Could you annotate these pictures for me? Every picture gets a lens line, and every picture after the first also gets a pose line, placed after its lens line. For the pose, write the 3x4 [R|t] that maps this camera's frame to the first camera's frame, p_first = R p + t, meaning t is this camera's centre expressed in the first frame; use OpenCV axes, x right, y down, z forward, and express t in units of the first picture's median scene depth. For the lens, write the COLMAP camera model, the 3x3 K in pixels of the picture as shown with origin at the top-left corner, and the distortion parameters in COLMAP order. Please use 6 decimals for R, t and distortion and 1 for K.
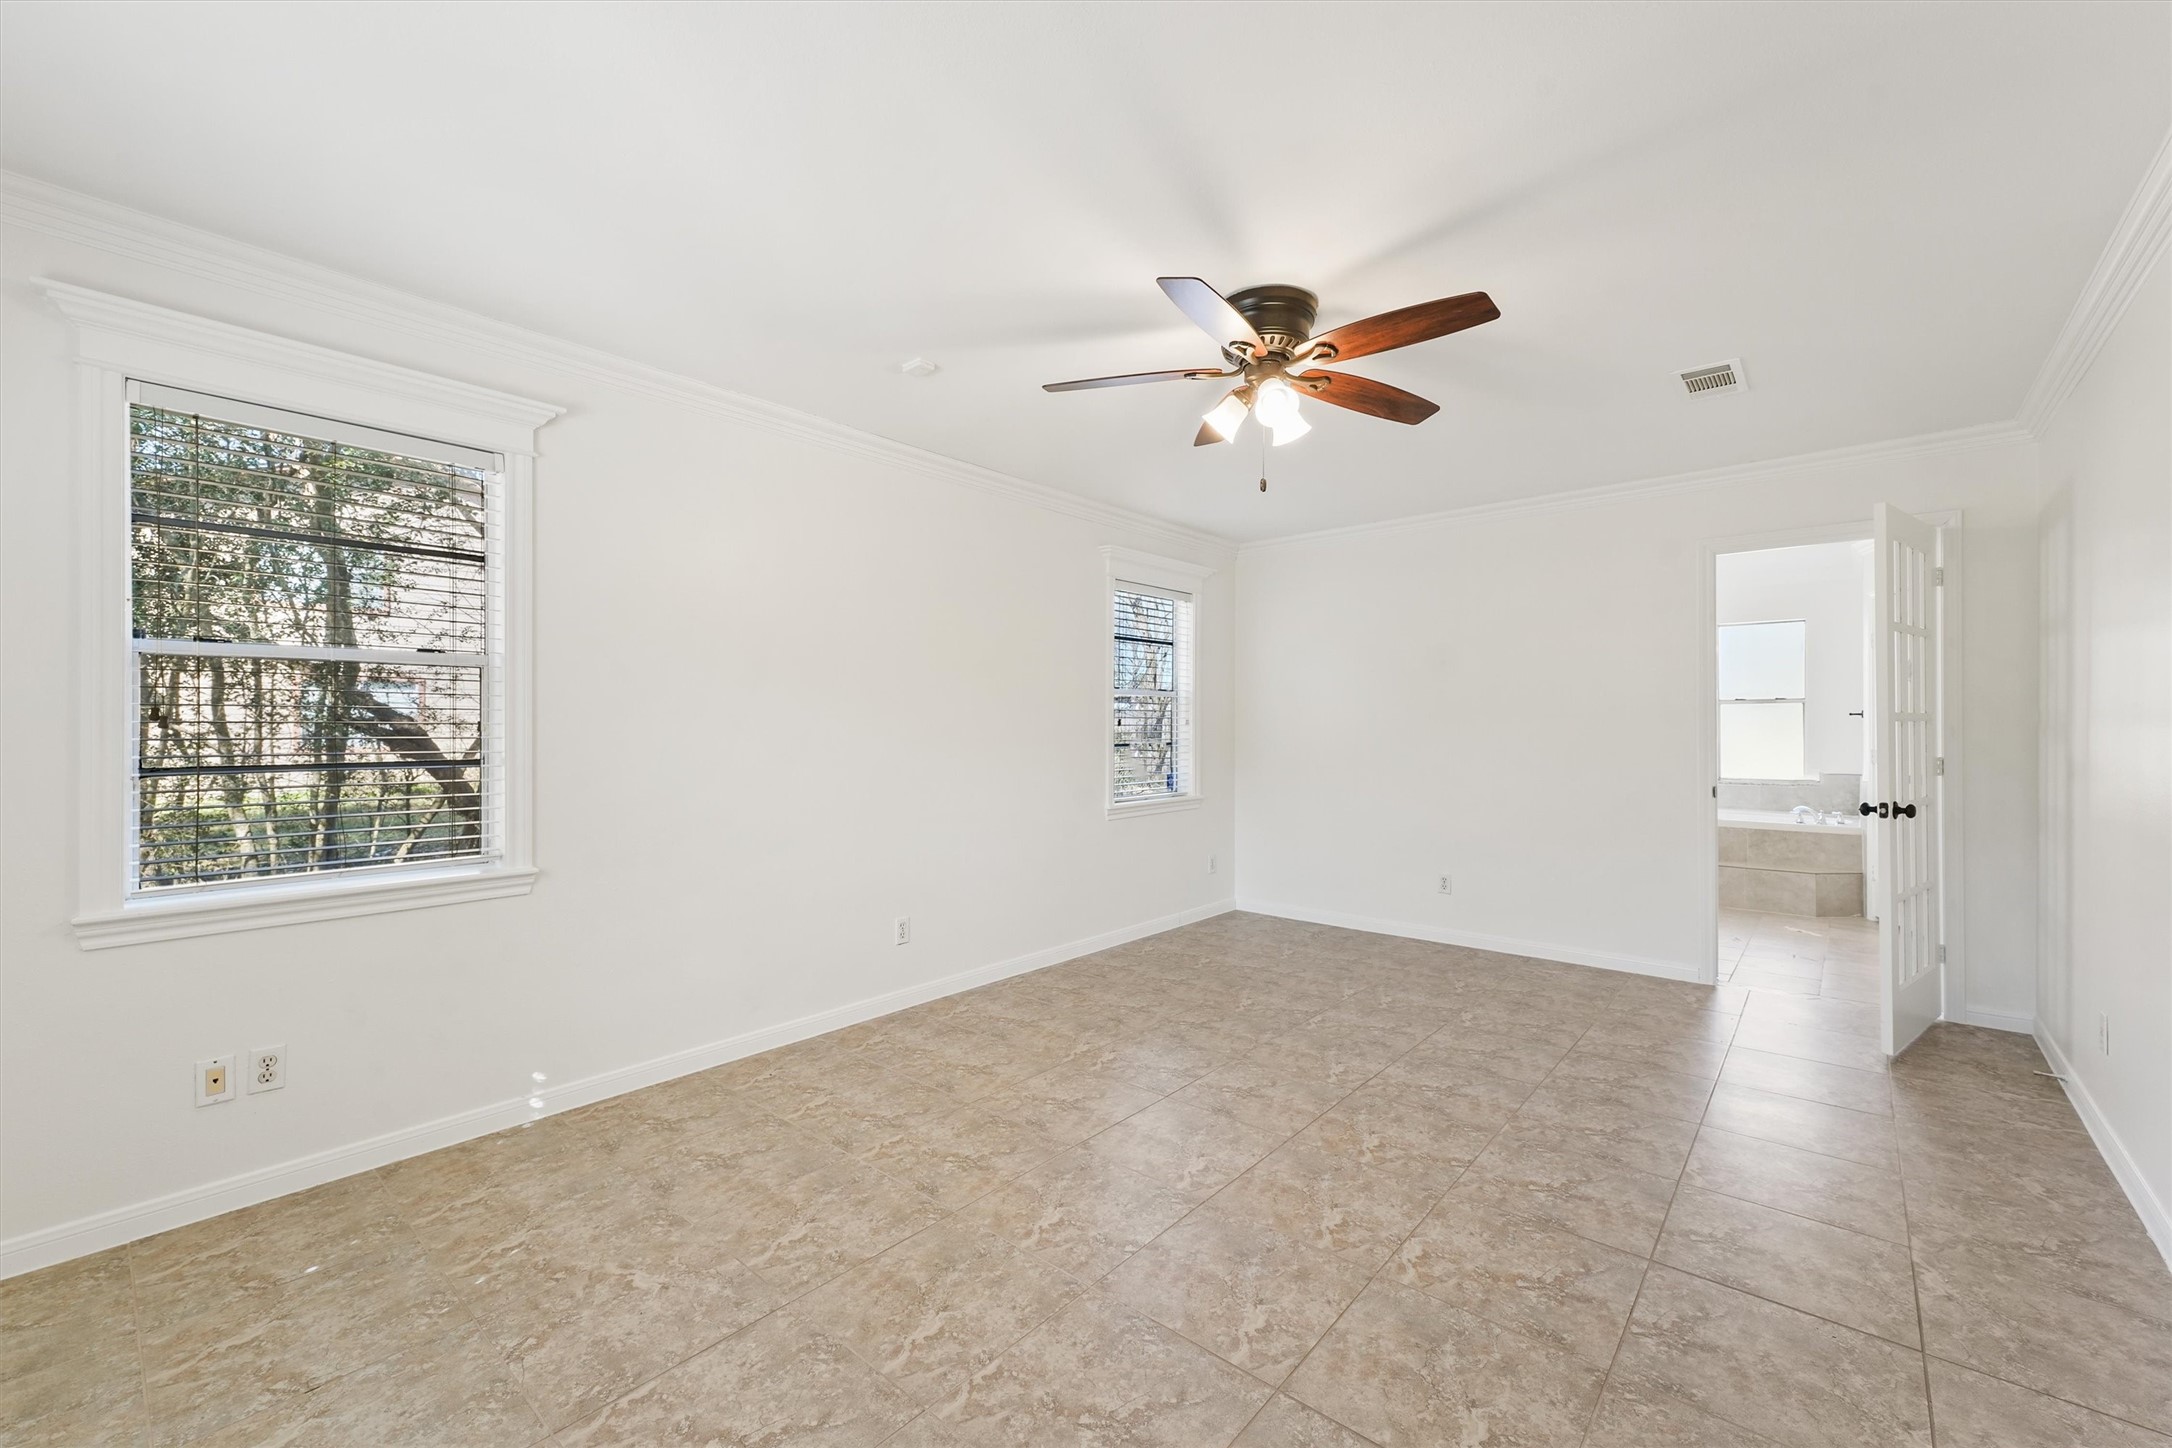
lens RADIAL K [[872.1, 0, 1080.4], [0, 872.1, 728.2], [0, 0, 1]] dist [0.000636, 0.000043]
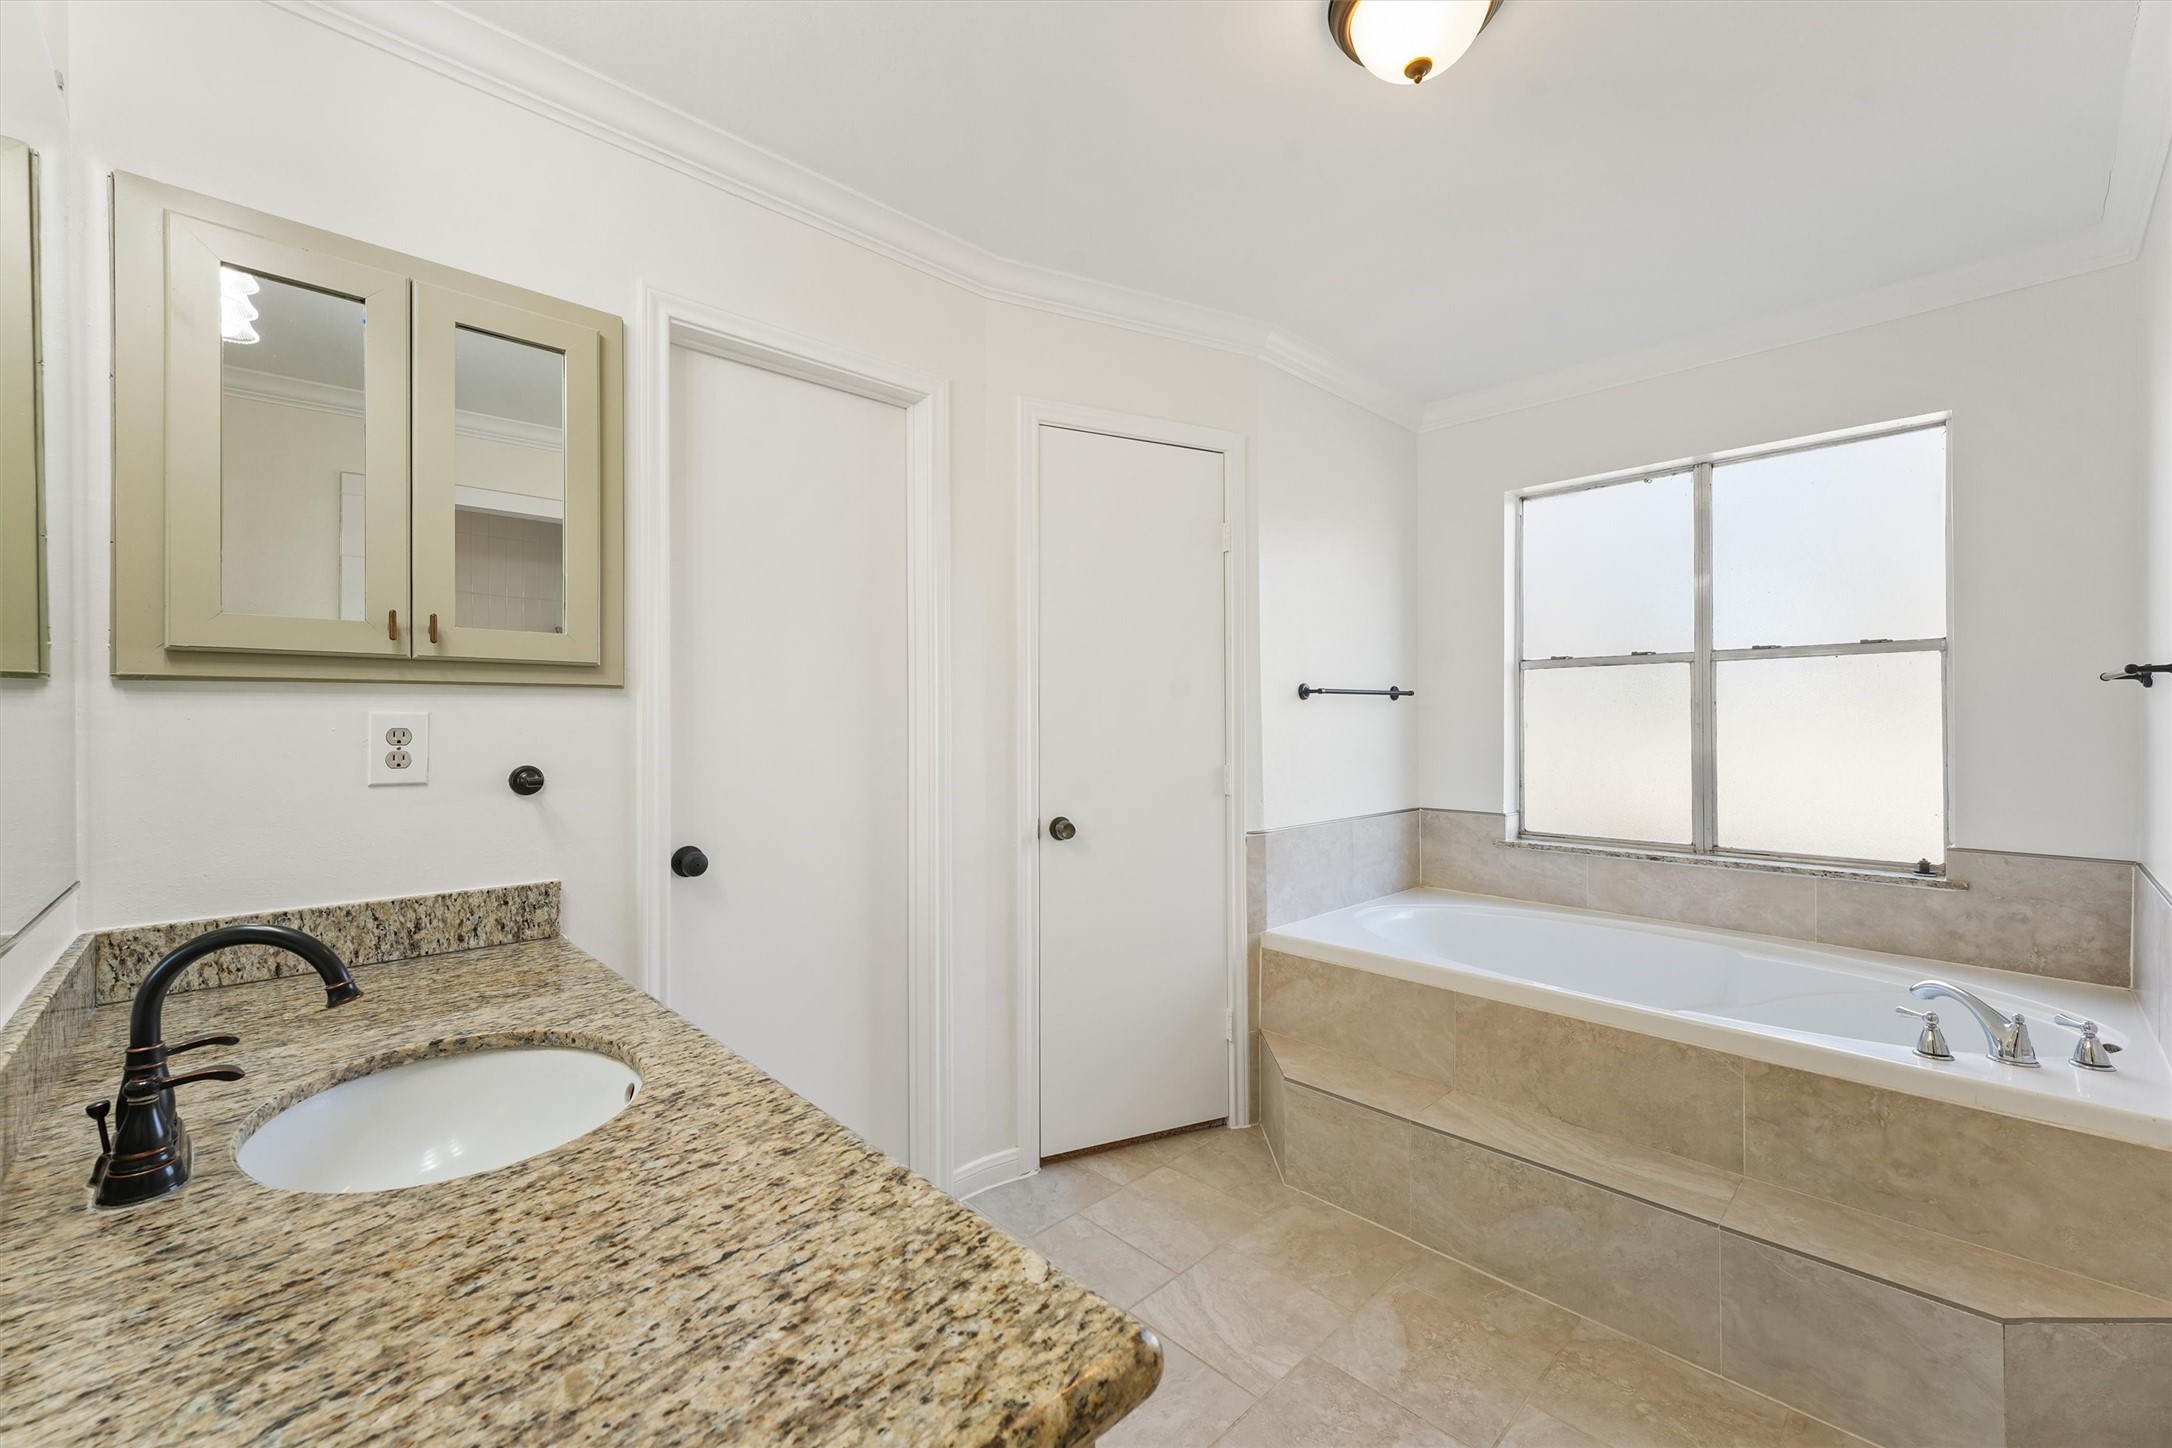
lens RADIAL K [[872.1, 0, 1091.8], [0, 872.1, 718.4], [0, 0, 1]] dist [0.000636, 0.000043]
pose [[0.996813, -0.004761, -0.079626, 0.585507], [0.005219, 0.999971, 0.005539, -0.003037], [0.079597, -0.005937, 0.996809, 0.709122]]
